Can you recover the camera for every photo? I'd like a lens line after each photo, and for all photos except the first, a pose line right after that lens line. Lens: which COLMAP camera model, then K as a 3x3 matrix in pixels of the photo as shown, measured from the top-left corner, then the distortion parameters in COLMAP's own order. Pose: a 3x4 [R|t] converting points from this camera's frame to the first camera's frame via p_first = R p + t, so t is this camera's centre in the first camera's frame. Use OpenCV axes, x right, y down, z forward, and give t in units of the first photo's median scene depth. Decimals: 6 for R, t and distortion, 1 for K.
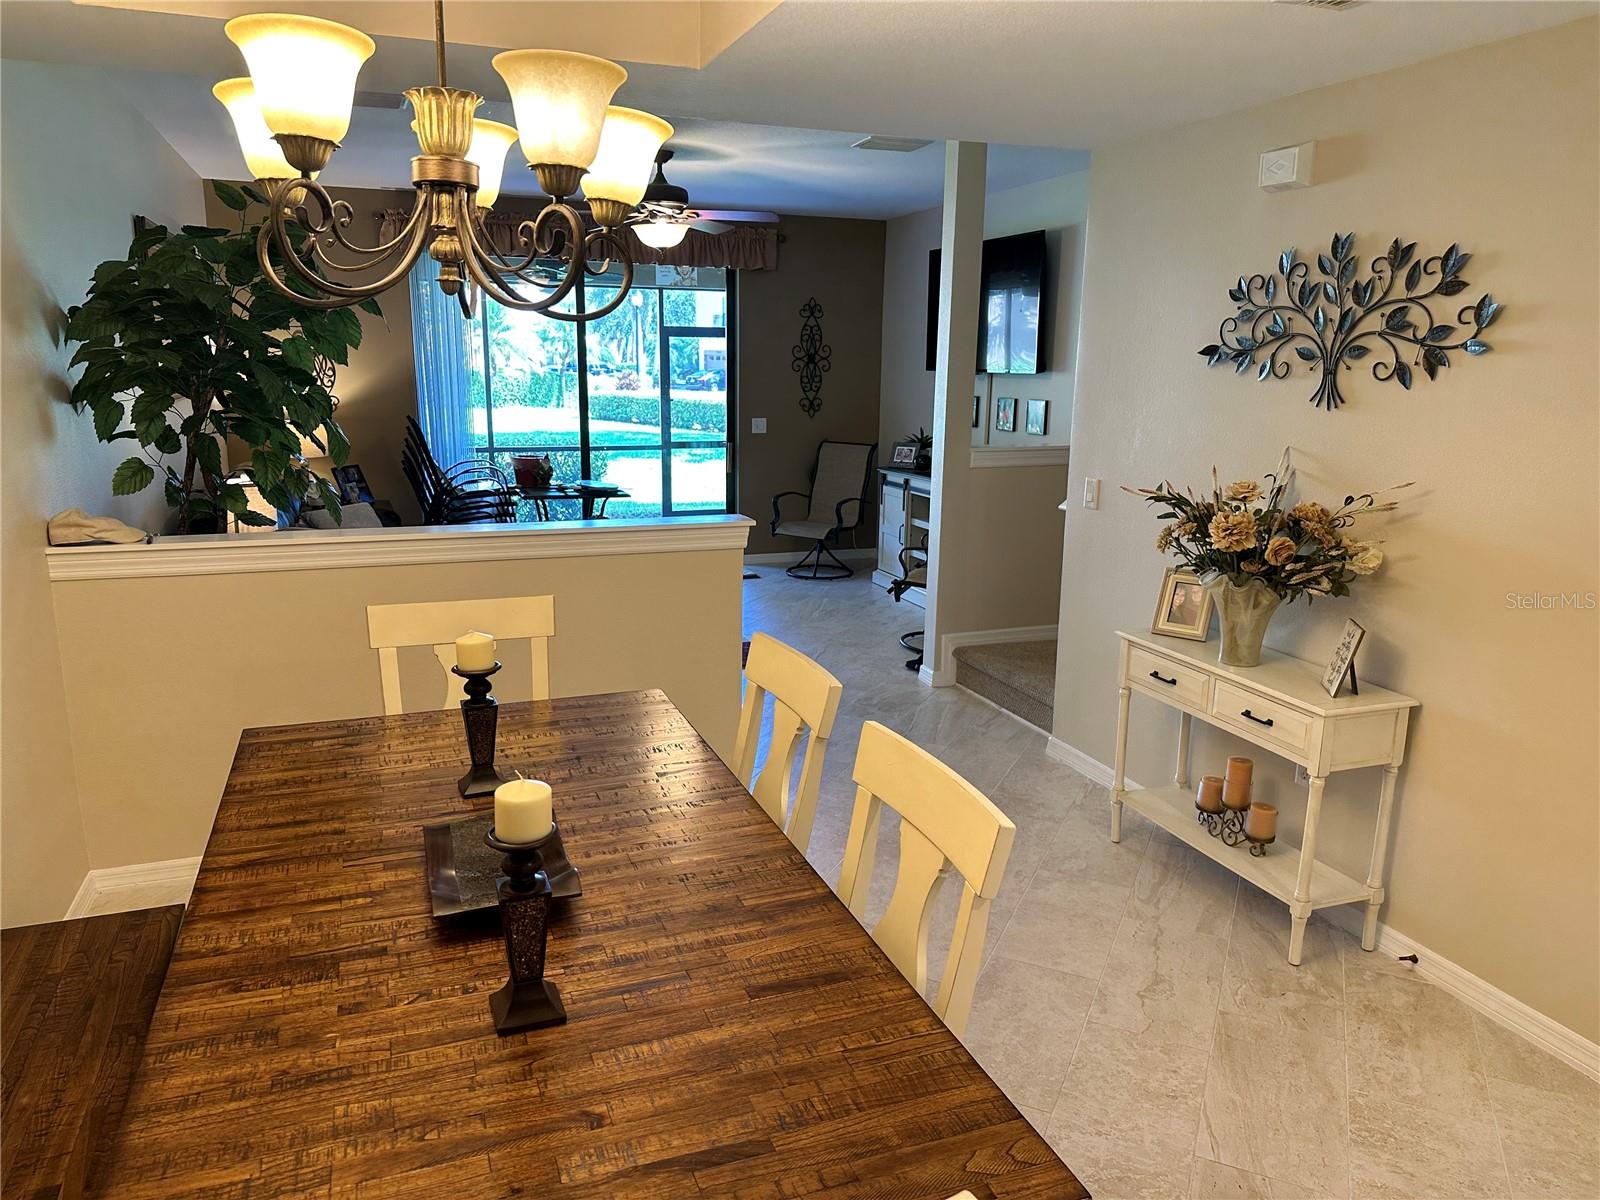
lens RADIAL K [[1124.6, 0, 794.0], [0, 1124.6, 597.0], [0, 0, 1]] dist [-0.001851, -0.005169]
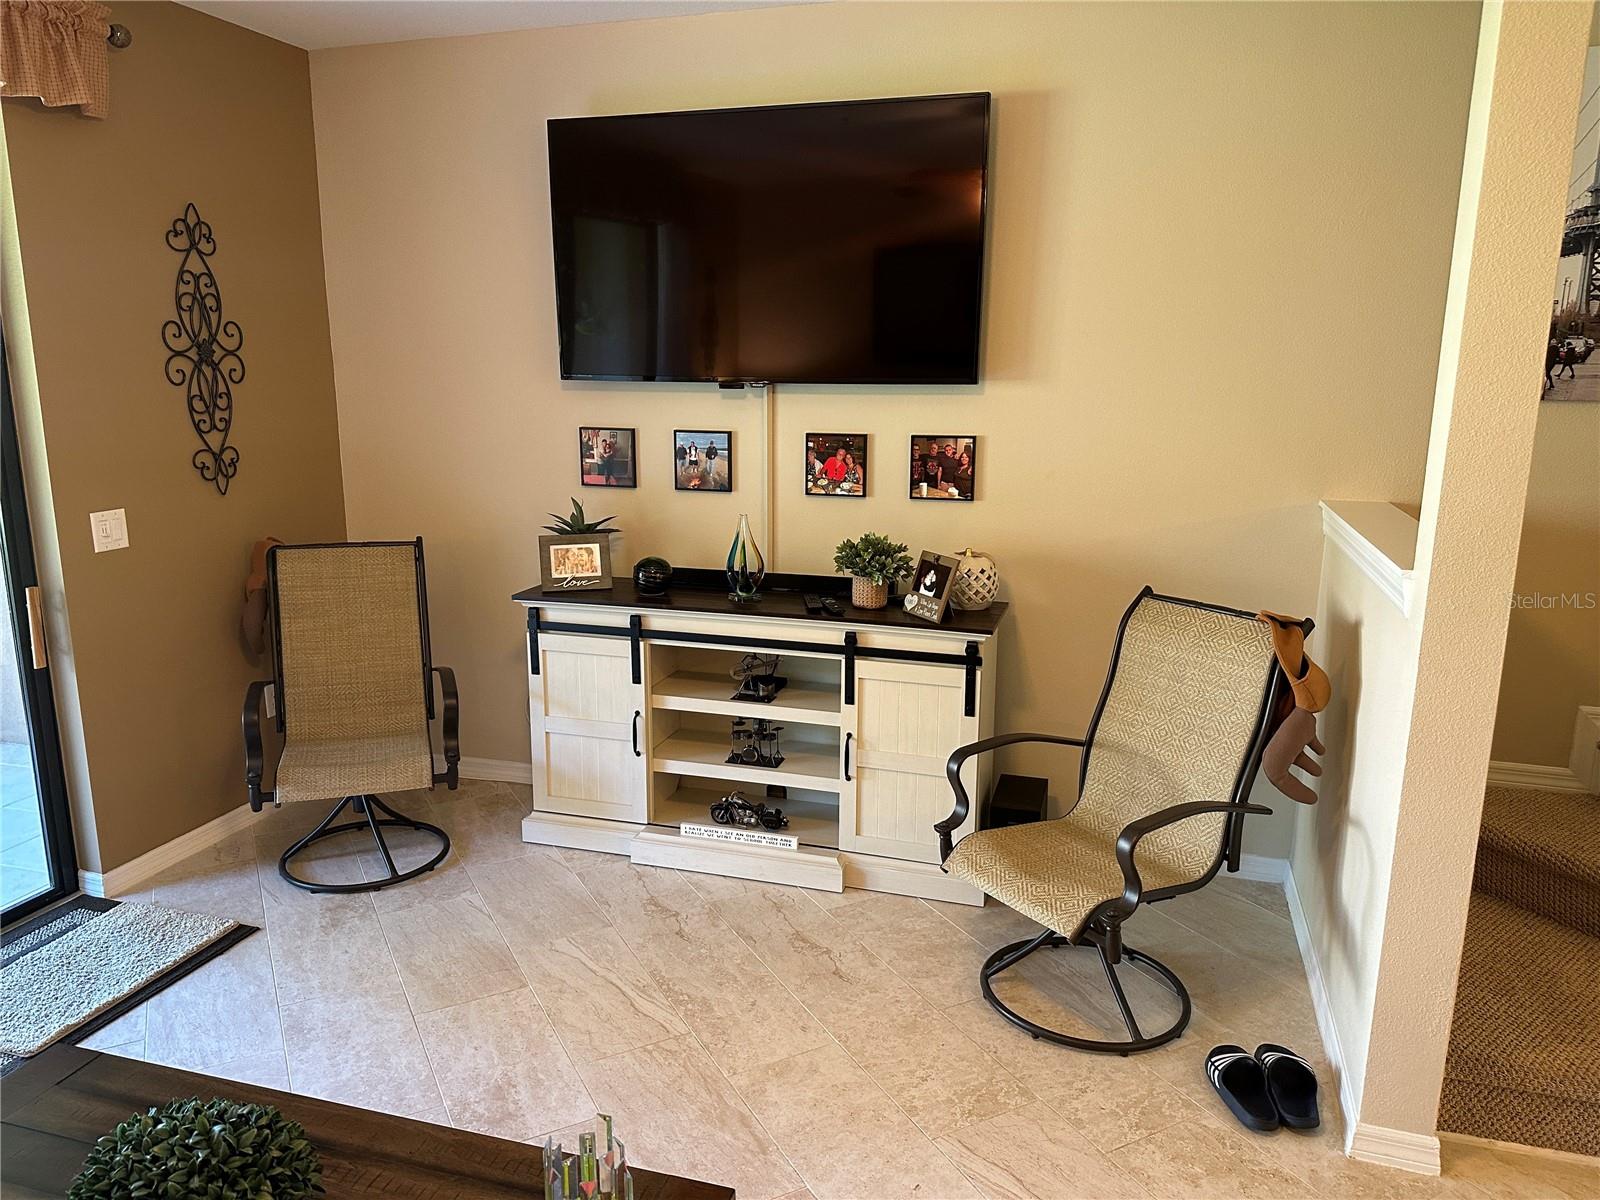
lens RADIAL K [[1124.6, 0, 794.0], [0, 1124.6, 597.0], [0, 0, 1]] dist [-0.001851, -0.005169]
pose [[0.616287, -0.176313, 0.767531, -0.184438], [0.165790, 0.981821, 0.092419, -0.126378], [-0.769872, 0.070292, 0.634315, 0.577621]]
